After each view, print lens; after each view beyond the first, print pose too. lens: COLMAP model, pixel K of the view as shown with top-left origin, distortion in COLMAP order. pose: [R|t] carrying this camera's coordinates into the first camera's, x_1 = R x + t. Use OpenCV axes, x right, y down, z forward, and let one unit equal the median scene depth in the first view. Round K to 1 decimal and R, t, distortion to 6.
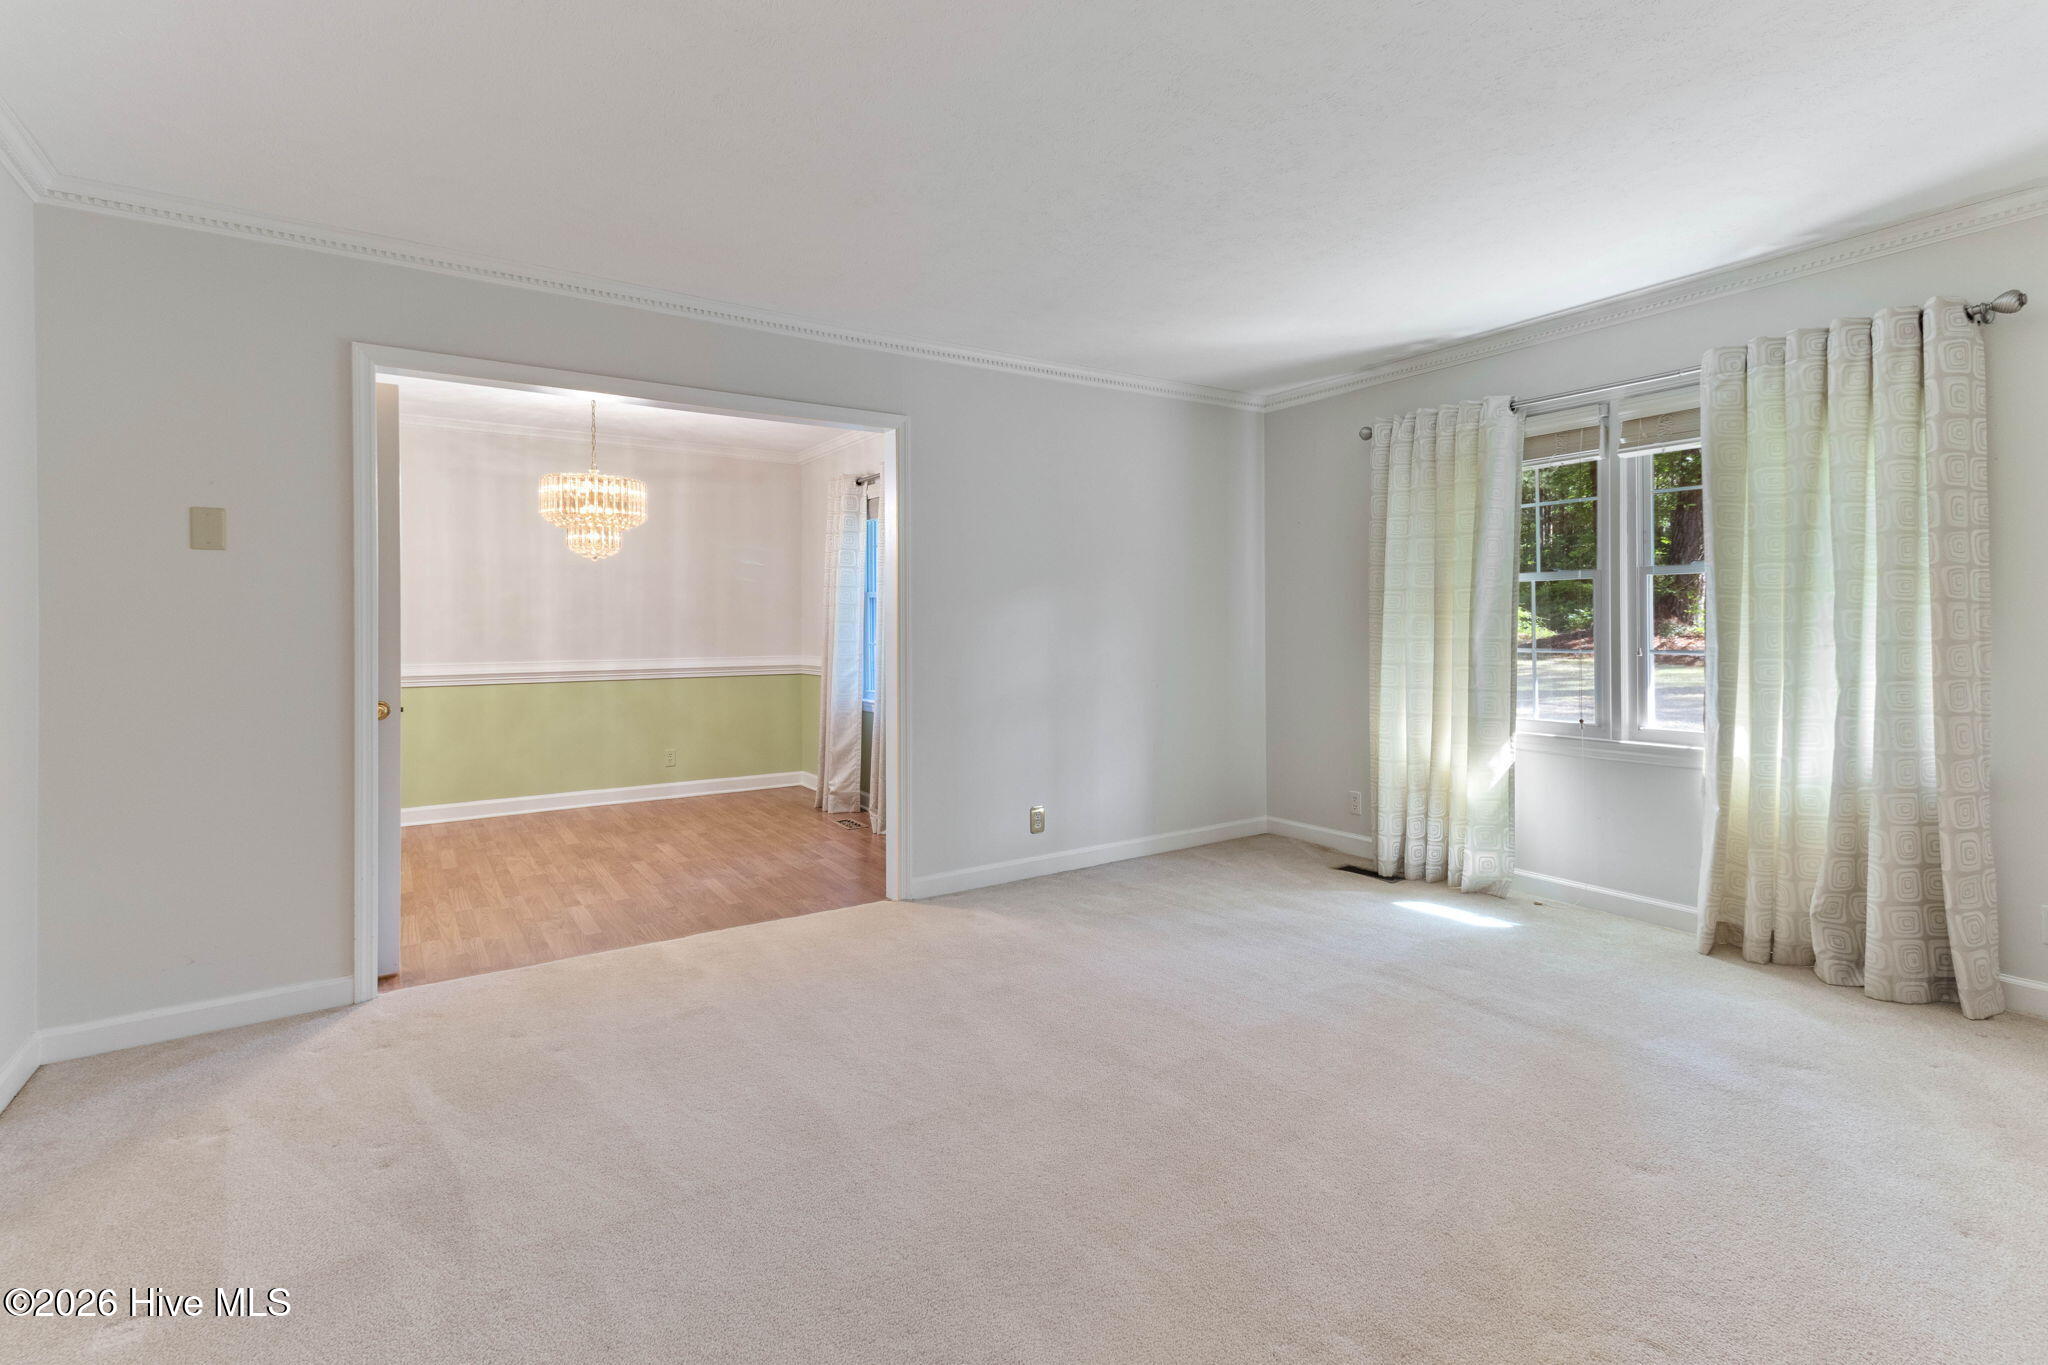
lens RADIAL K [[982.2, 0, 1028.1], [0, 982.2, 615.0], [0, 0, 1]] dist [0.016600, -0.000465]
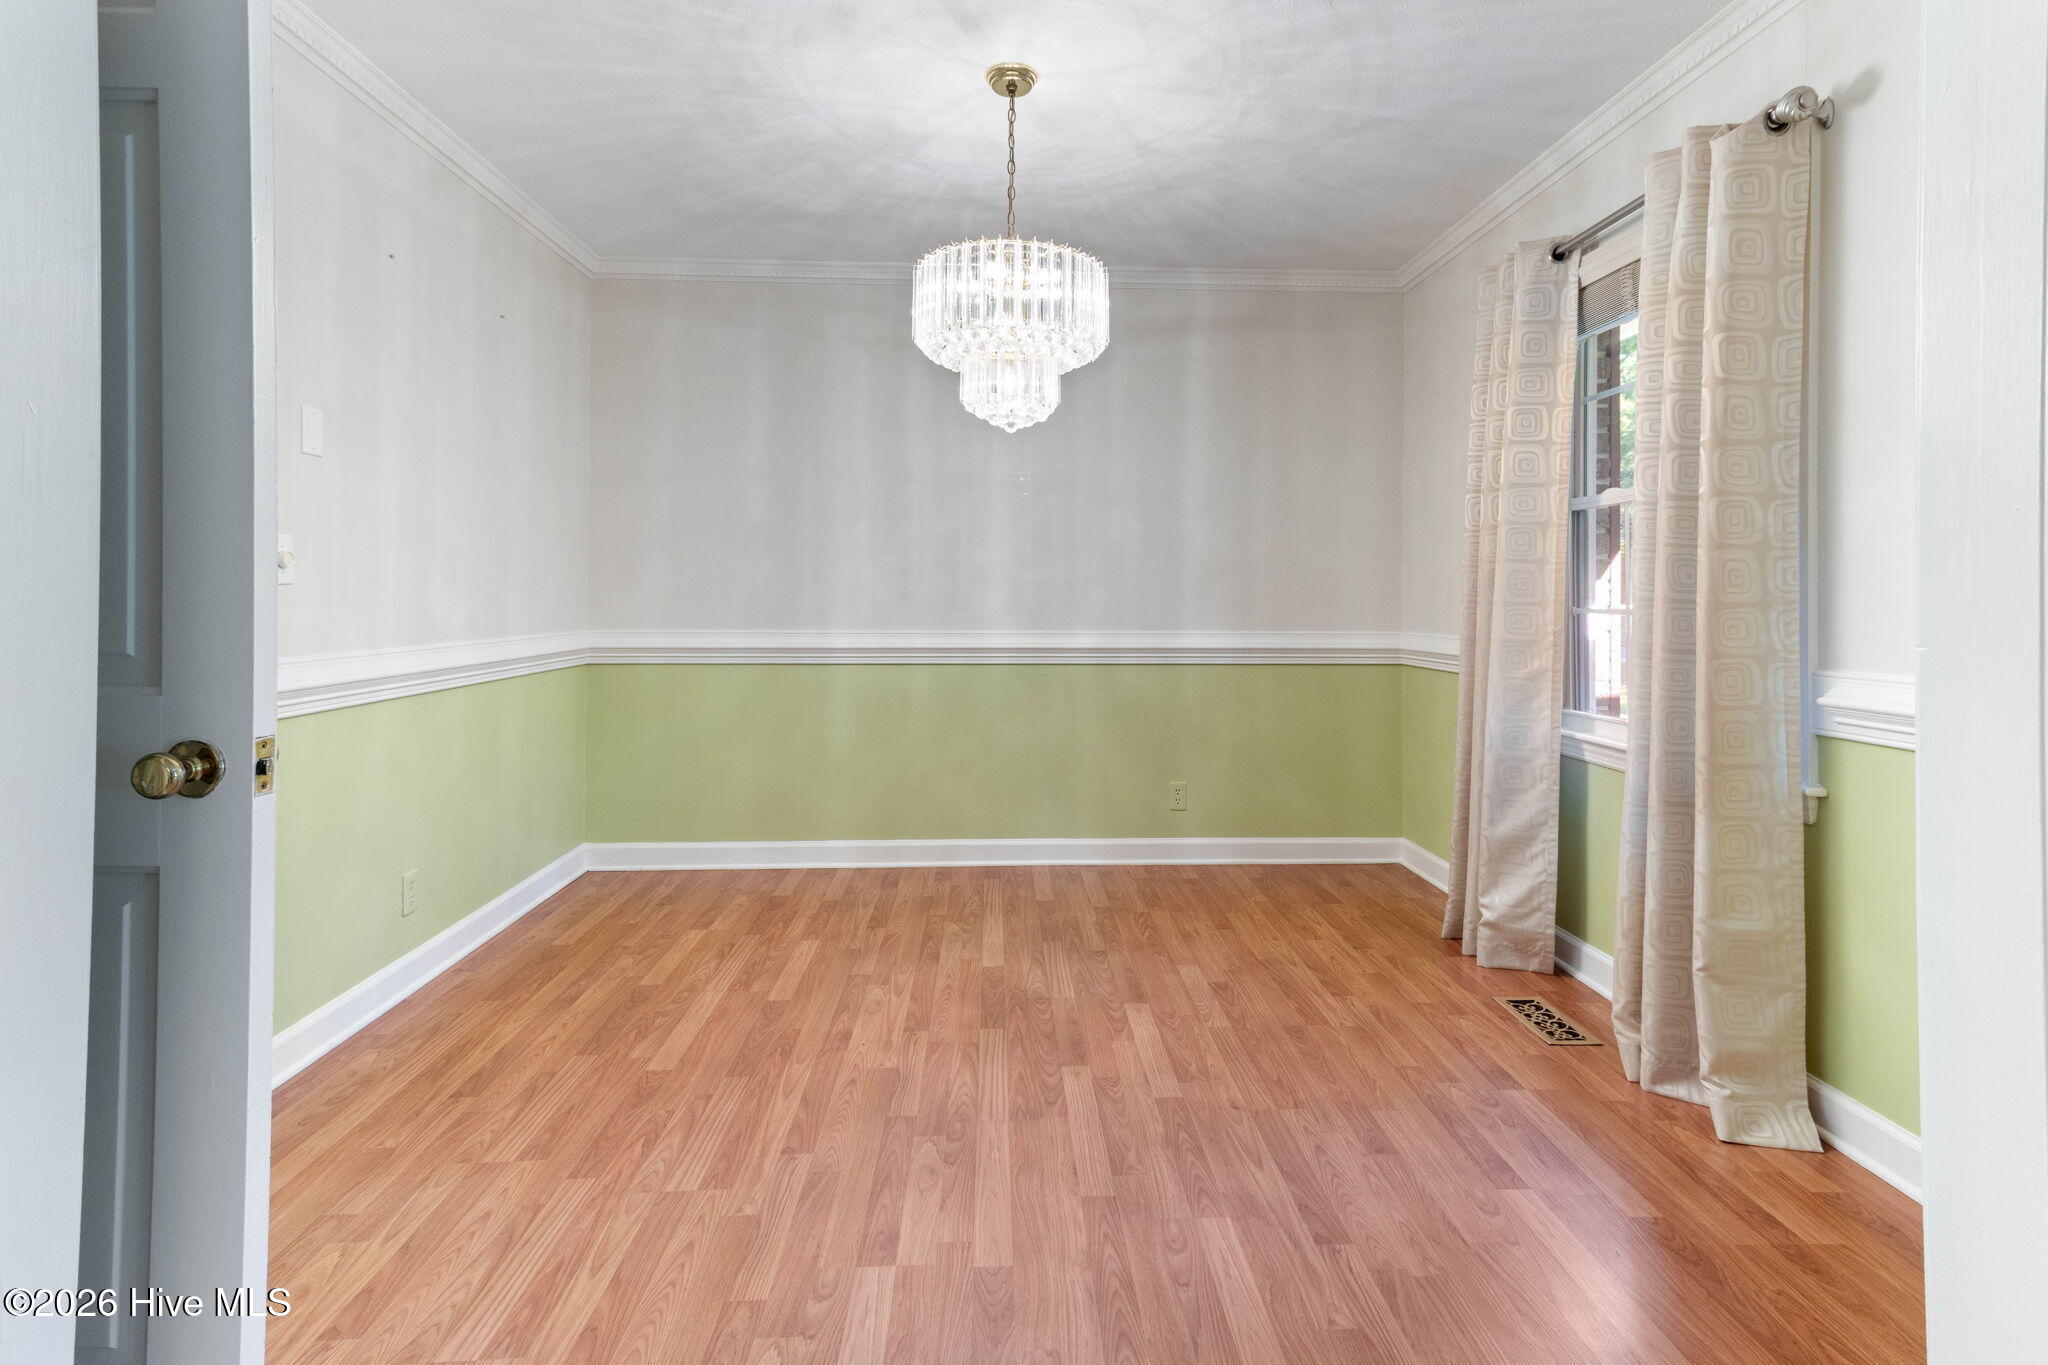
lens RADIAL K [[982.2, 0, 1028.1], [0, 982.2, 615.0], [0, 0, 1]] dist [0.016600, -0.000465]
pose [[0.856413, 0.014147, -0.516097, -0.145144], [-0.001128, 0.999673, 0.025531, 0.020835], [0.516290, -0.021282, 0.856149, 0.481363]]
